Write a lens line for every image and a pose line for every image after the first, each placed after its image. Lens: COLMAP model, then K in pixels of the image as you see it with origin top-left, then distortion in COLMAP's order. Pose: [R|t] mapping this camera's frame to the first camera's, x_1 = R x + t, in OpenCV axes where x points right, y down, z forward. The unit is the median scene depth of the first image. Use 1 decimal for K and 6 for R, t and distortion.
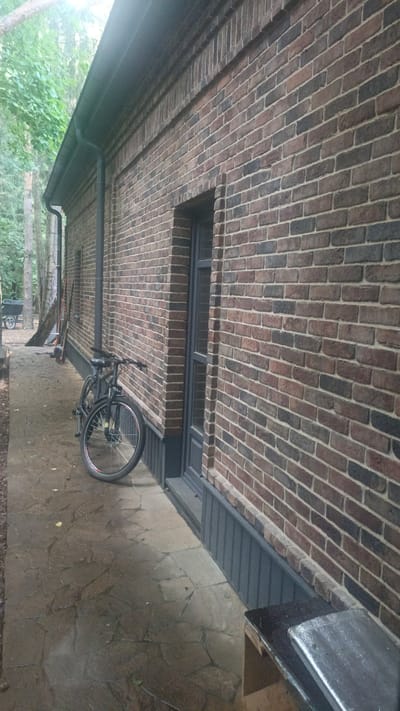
lens RADIAL K [[524.5, 0, 200.0], [0, 524.5, 355.5], [0, 0, 1]] dist [0.054750, -0.088568]
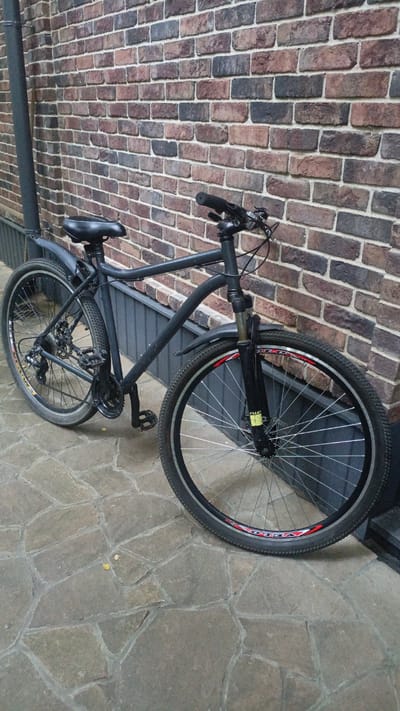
lens RADIAL K [[524.5, 0, 200.0], [0, 524.5, 355.5], [0, 0, 1]] dist [0.054750, -0.088568]
pose [[0.965356, -0.127679, 0.227566, -0.175591], [0.050342, 0.946858, 0.317689, -0.010888], [-0.256035, -0.295227, 0.920482, 0.455610]]
